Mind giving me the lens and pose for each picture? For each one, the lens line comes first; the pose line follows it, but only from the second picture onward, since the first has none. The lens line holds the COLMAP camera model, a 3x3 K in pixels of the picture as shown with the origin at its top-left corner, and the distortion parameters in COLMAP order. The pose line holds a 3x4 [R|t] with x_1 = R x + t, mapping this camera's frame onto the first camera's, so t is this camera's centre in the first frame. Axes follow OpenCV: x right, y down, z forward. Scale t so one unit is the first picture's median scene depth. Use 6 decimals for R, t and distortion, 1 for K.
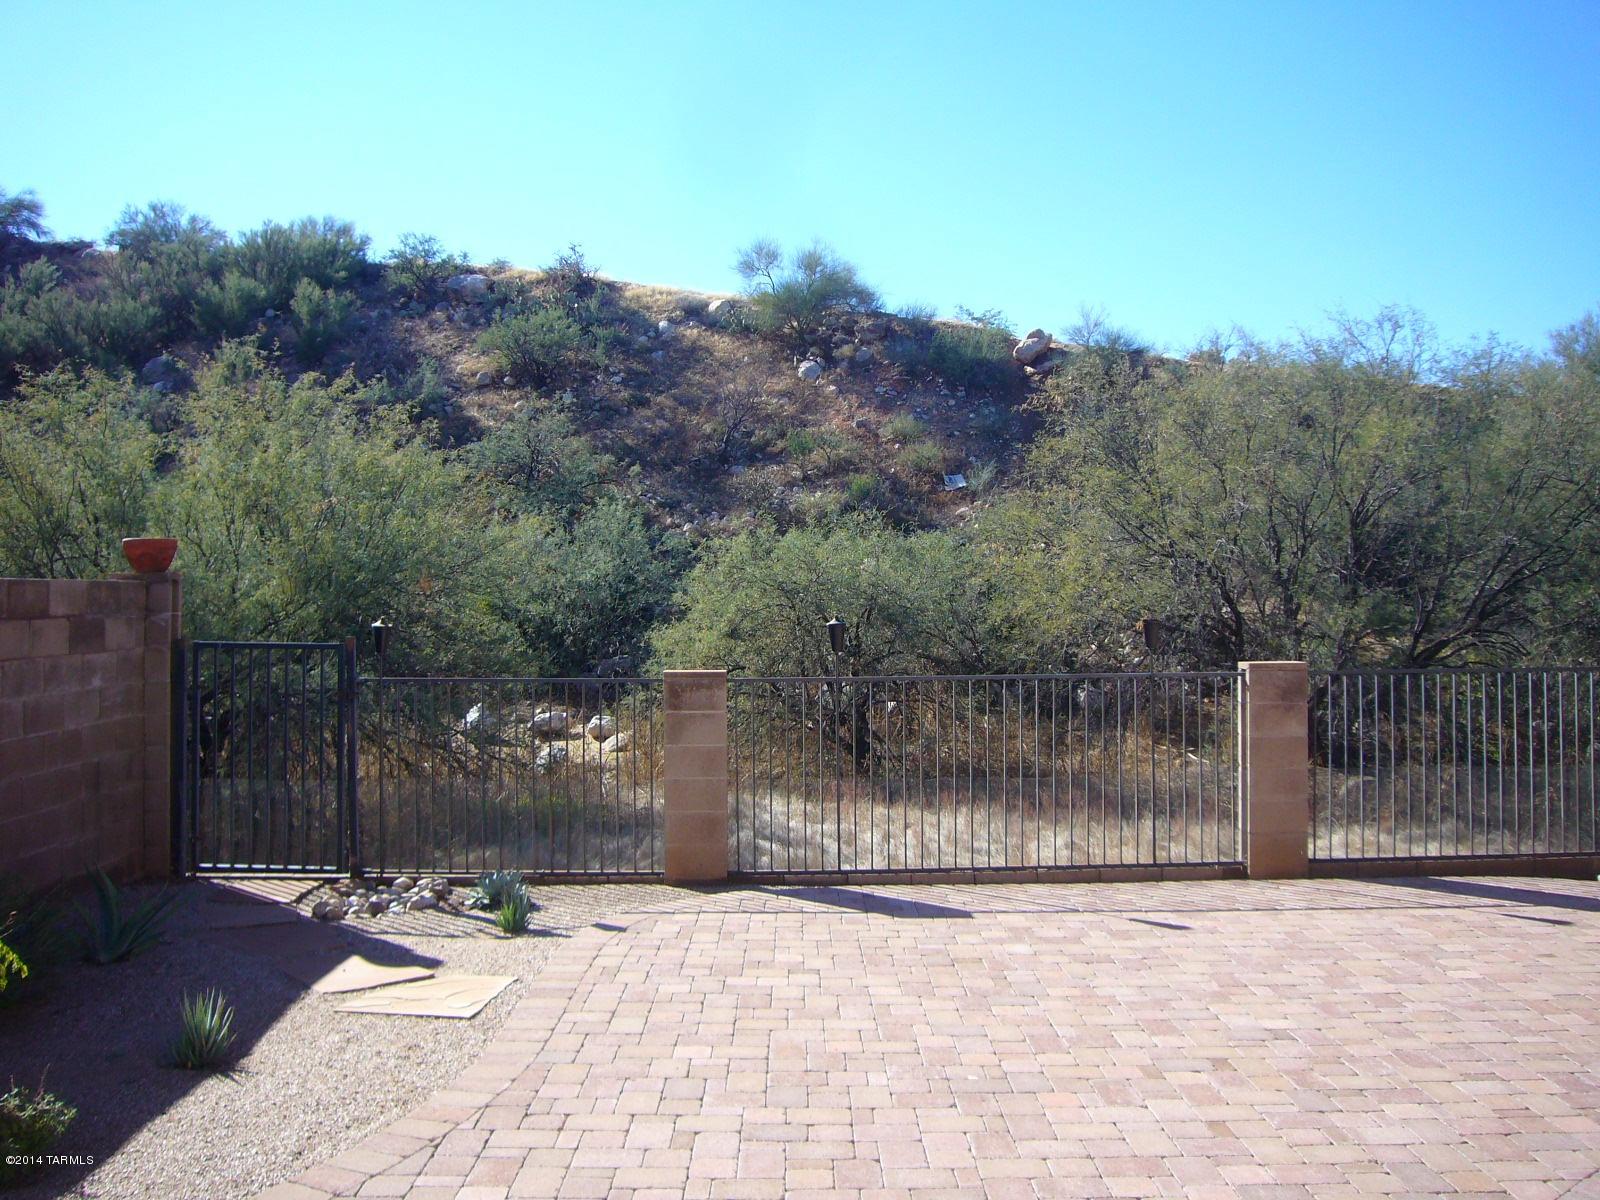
lens RADIAL K [[1325.4, 0, 807.3], [0, 1325.4, 595.1], [0, 0, 1]] dist [-0.112947, 0.092631]
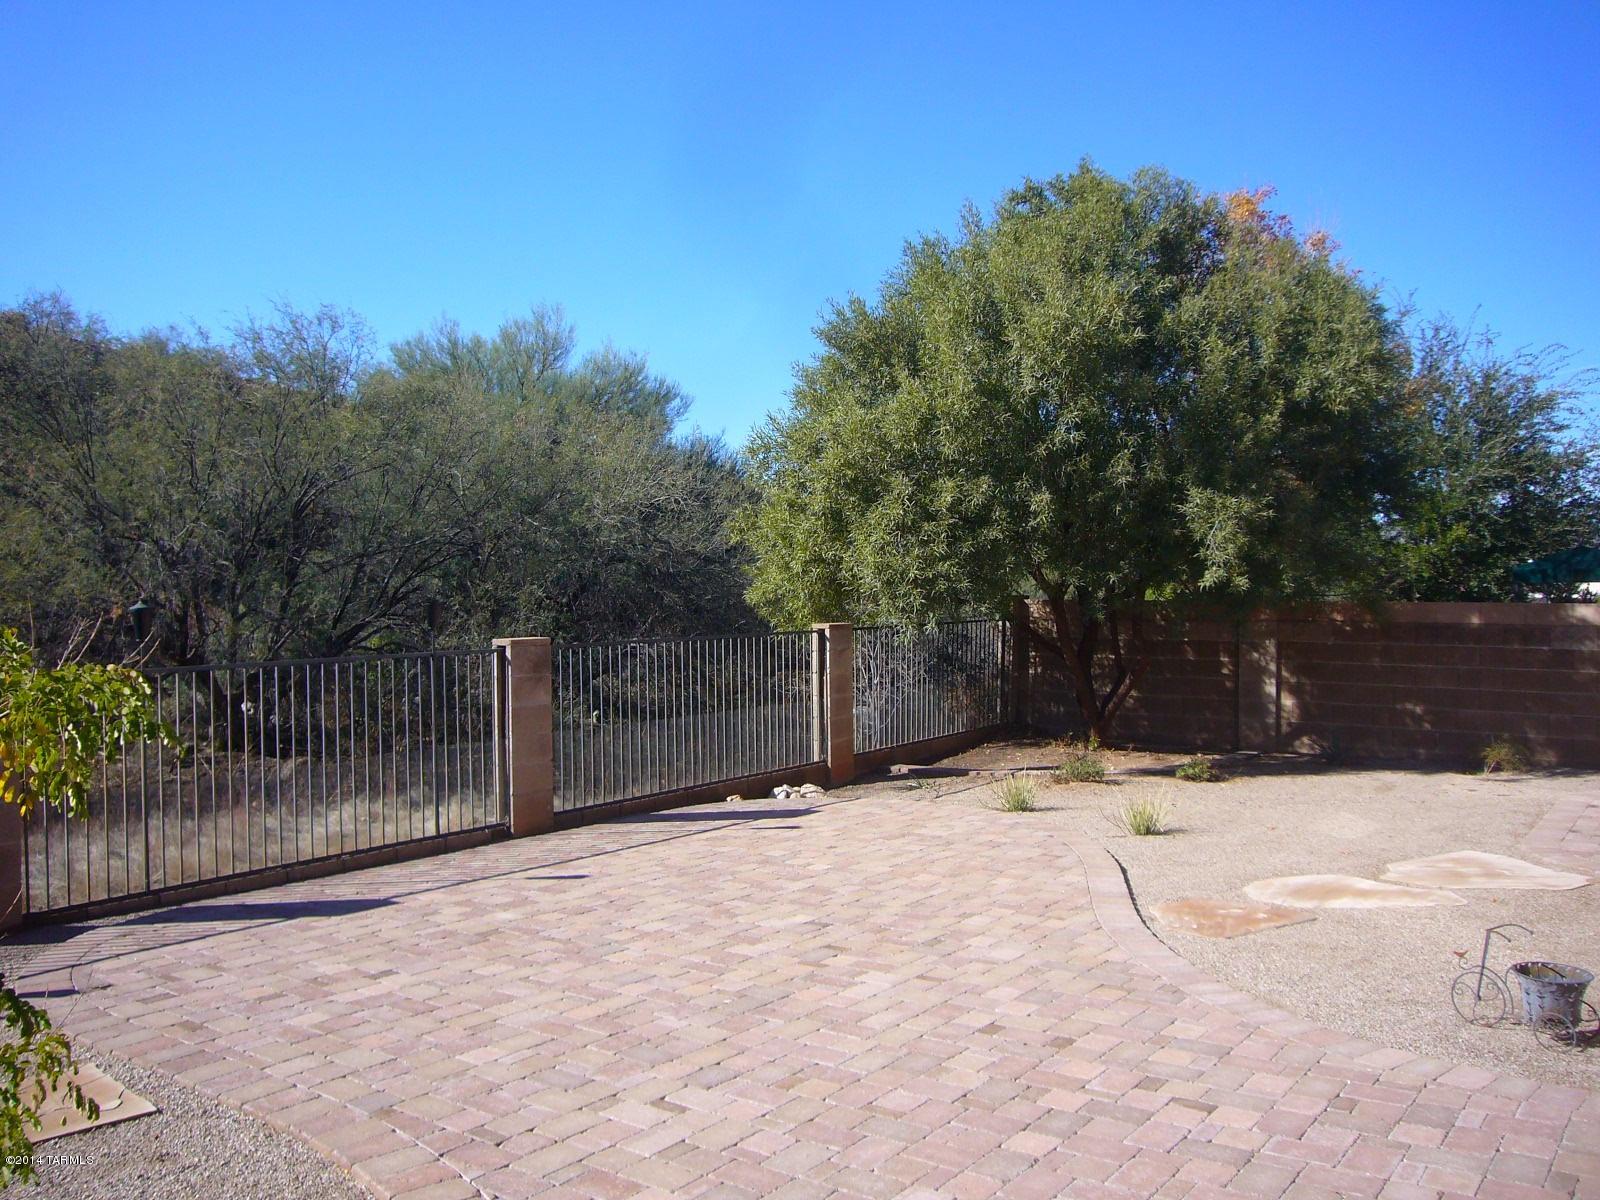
lens RADIAL K [[1325.4, 0, 808.7], [0, 1325.4, 602.6], [0, 0, 1]] dist [-0.112947, 0.092631]
pose [[0.605696, -0.007852, 0.795657, -0.382453], [-0.002265, 0.999930, 0.011592, 0.007970], [-0.795693, -0.008823, 0.605636, 0.141164]]
